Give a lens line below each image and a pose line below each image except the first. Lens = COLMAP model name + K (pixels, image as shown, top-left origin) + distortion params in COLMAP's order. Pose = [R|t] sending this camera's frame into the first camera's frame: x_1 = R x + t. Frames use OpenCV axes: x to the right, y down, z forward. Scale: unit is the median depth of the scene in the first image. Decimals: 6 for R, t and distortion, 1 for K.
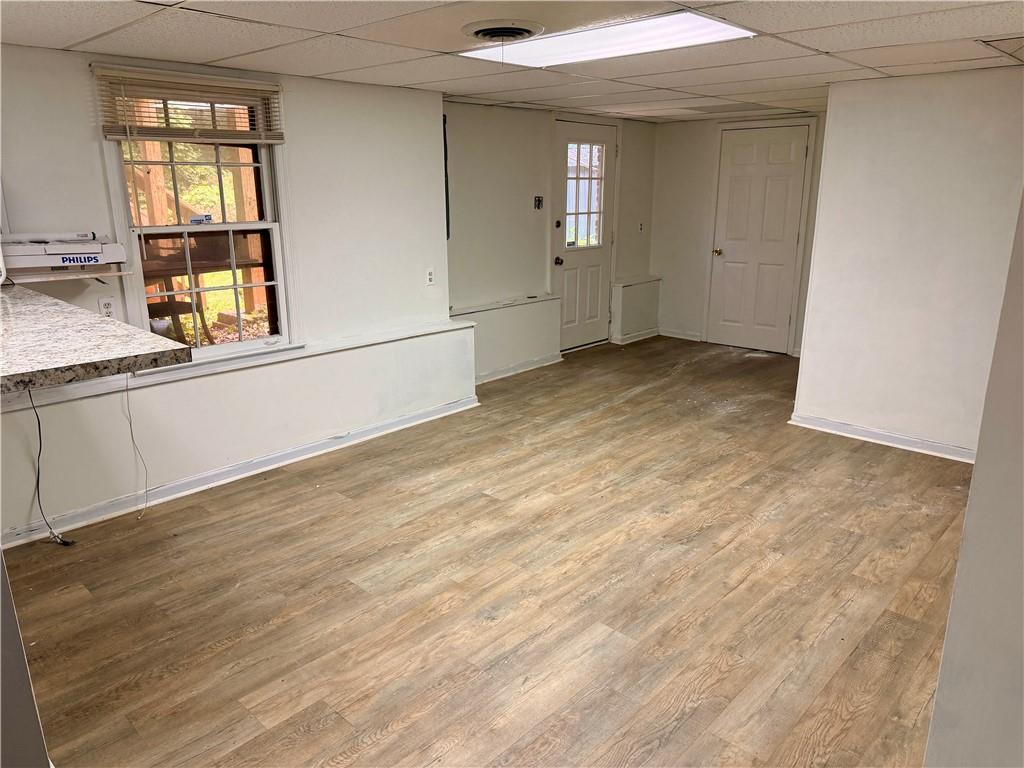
lens RADIAL K [[709.4, 0, 511.5], [0, 709.4, 393.1], [0, 0, 1]] dist [0.077954, -0.119386]
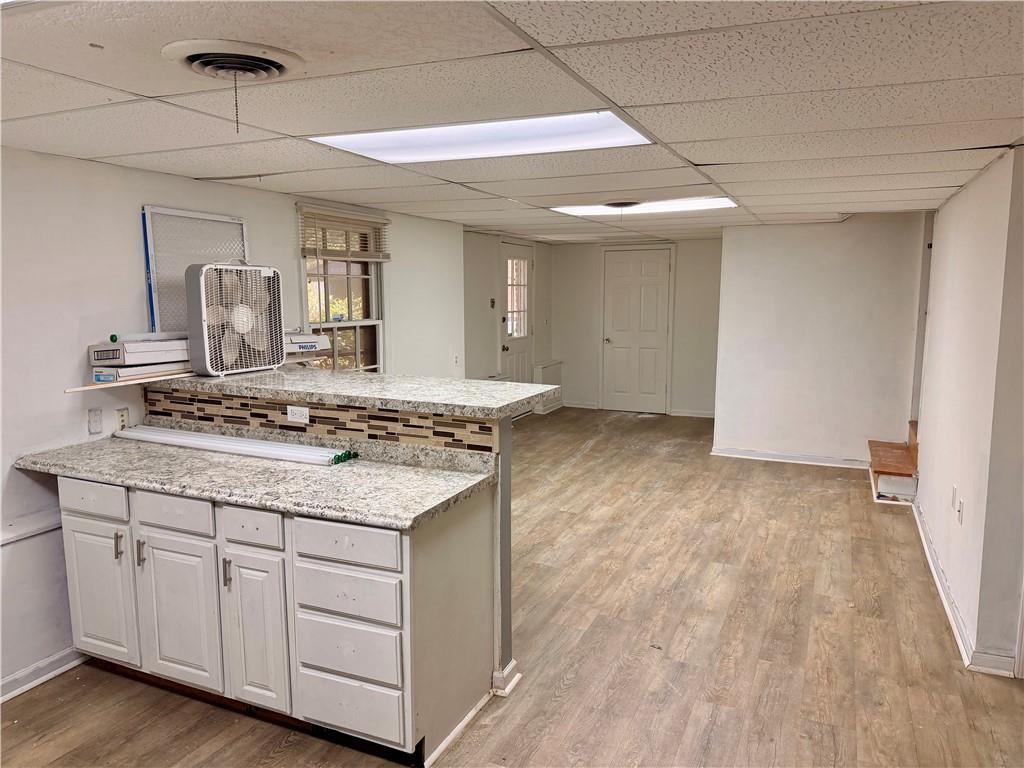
lens RADIAL K [[713.2, 0, 515.6], [0, 713.2, 384.6], [0, 0, 1]] dist [0.139045, -0.256858]
pose [[0.944996, -0.041752, 0.324407, -0.550839], [0.088813, 0.987311, -0.131643, 0.074775], [-0.314794, 0.153214, 0.936712, -0.291874]]
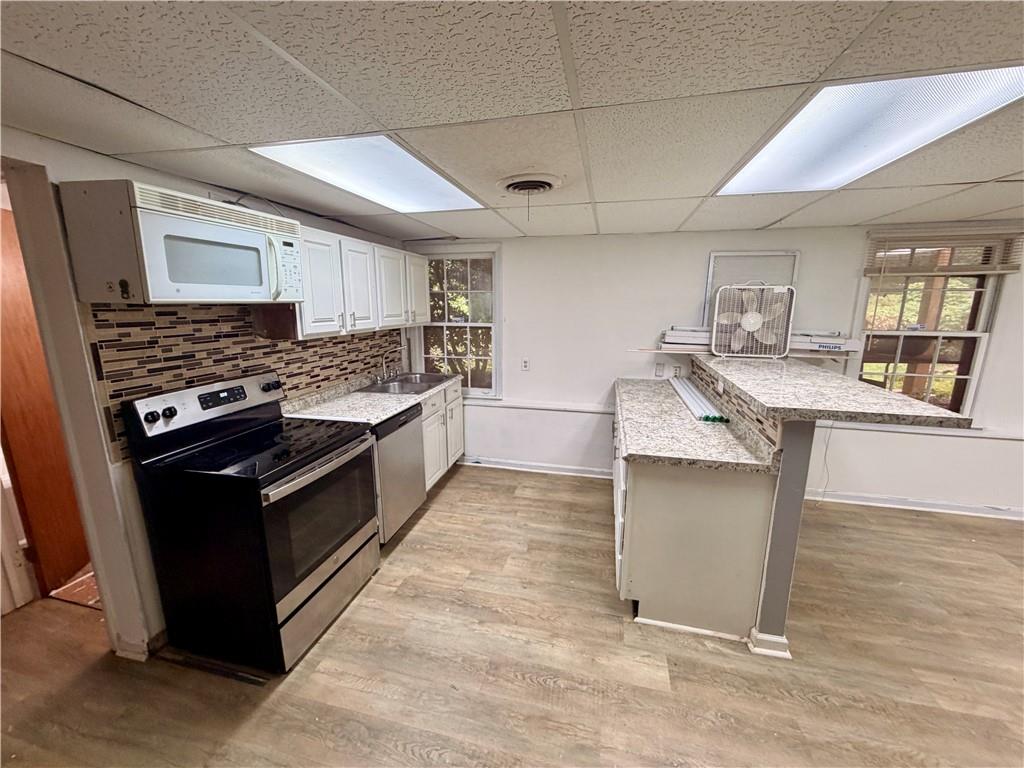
lens RADIAL K [[406.3, 0, 509.7], [0, 406.3, 384.6], [0, 0, 1]] dist [-0.000798, 0.000387]
pose [[0.492004, 0.175038, -0.852815, -0.114244], [-0.244258, 0.967989, 0.057761, 0.024002], [0.835626, 0.179888, 0.519008, -0.095919]]
